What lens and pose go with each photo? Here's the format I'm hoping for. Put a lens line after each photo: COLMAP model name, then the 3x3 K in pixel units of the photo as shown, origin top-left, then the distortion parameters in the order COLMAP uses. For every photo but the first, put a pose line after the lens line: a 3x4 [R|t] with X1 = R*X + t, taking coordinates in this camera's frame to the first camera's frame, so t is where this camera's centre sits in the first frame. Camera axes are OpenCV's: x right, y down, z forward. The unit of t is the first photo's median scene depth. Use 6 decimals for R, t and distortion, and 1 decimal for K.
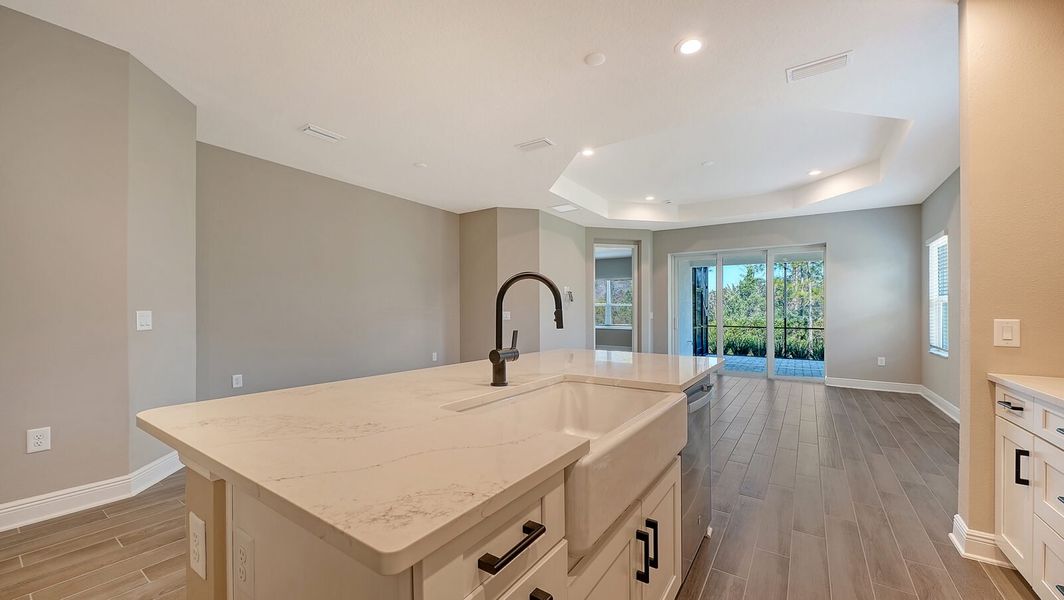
lens RADIAL K [[400.5, 0, 532.6], [0, 400.5, 305.4], [0, 0, 1]] dist [-0.000959, -0.001978]
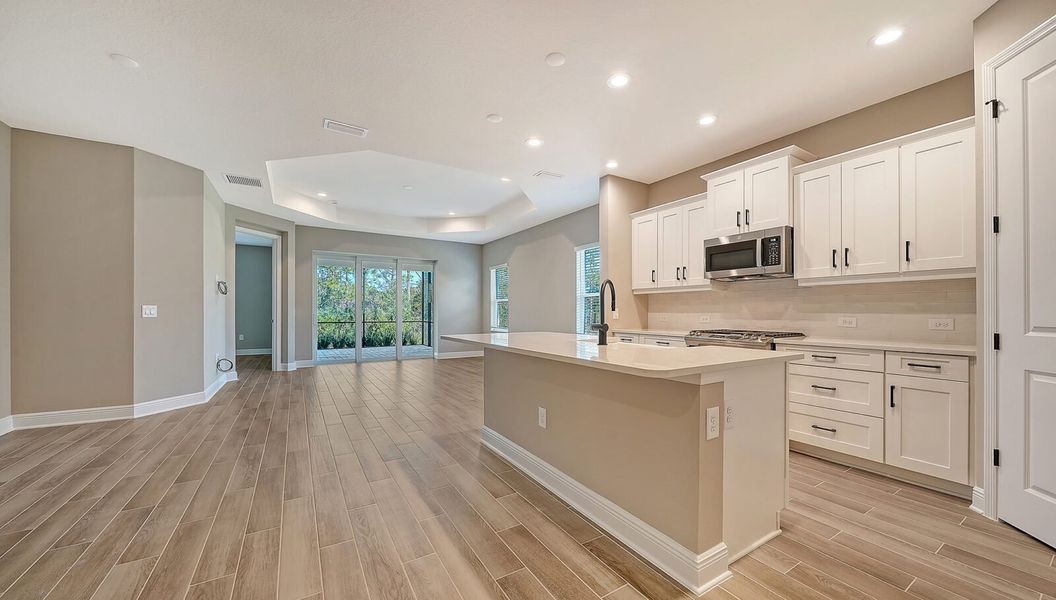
lens RADIAL K [[379.4, 0, 528.9], [0, 379.4, 304.9], [0, 0, 1]] dist [-0.000688, -0.000970]
pose [[0.400970, 0.011879, 0.916014, -0.422219], [-0.013014, 0.999889, -0.007270, 0.011529], [-0.915999, -0.009006, 0.401080, 0.159203]]
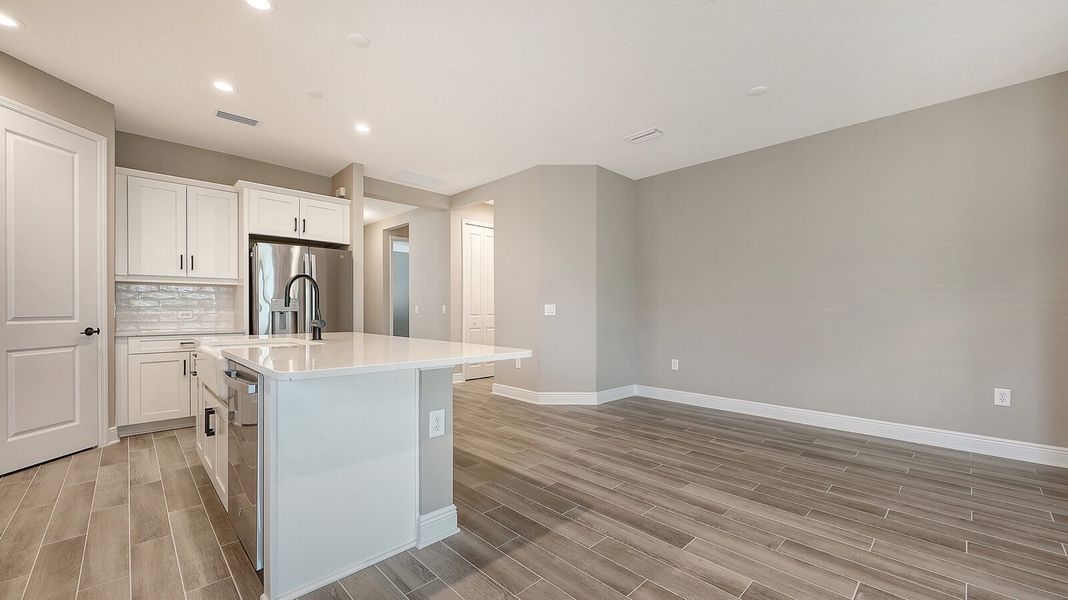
lens RADIAL K [[416.8, 0, 531.1], [0, 416.8, 305.7], [0, 0, 1]] dist [-0.000386, -0.001007]
pose [[-0.194504, -0.017983, -0.980737, 0.369801], [0.008699, 0.999761, -0.020058, 0.023090], [0.980863, -0.012433, -0.194301, 0.560944]]
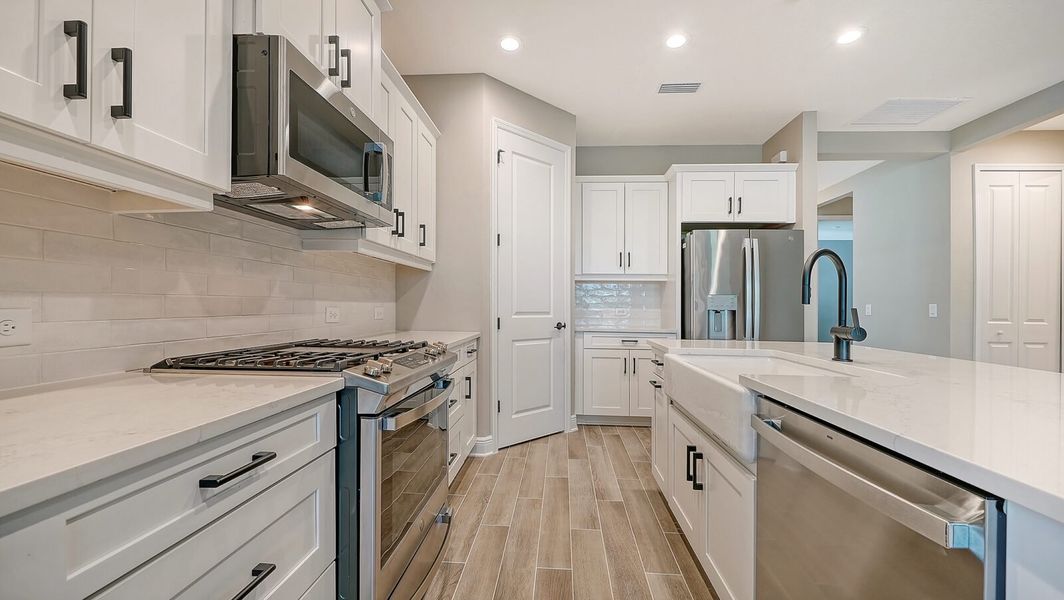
lens RADIAL K [[400.5, 0, 536.6], [0, 400.5, 304.5], [0, 0, 1]] dist [-0.000959, -0.001978]
pose [[-0.857989, -0.020177, -0.513271, 0.272173], [-0.013435, 0.999768, -0.016844, 0.020132], [0.513492, -0.007557, -0.858061, 0.365619]]
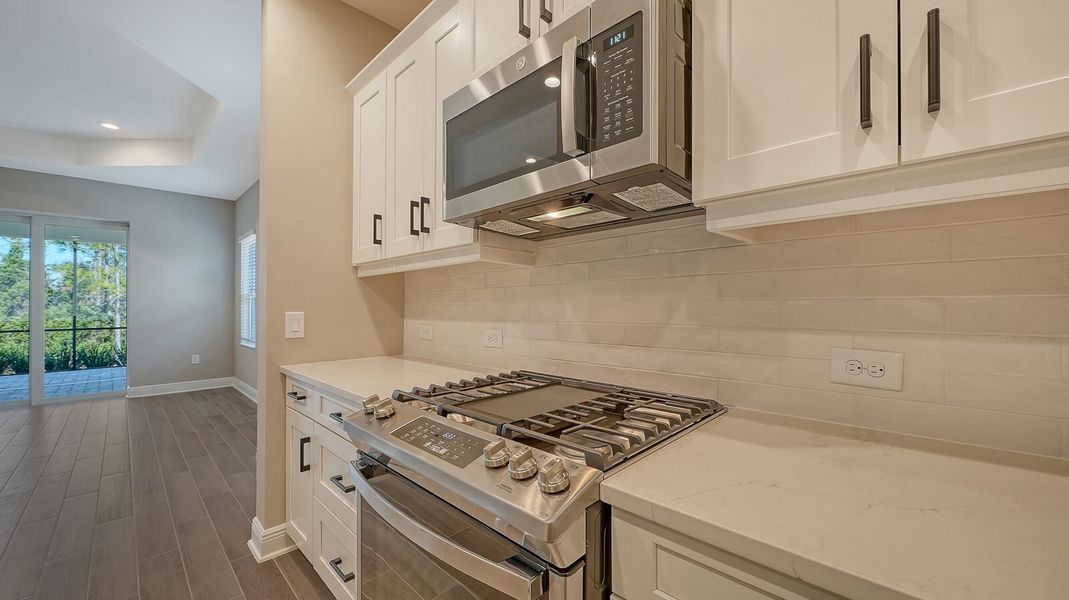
lens RADIAL K [[402.4, 0, 534.8], [0, 402.4, 301.3], [0, 0, 1]] dist [-0.000959, -0.001978]
pose [[0.164976, 0.003313, 0.986292, 0.075693], [-0.005480, 0.999982, -0.002442, 0.001884], [-0.986282, -0.005003, 0.164991, 0.061260]]
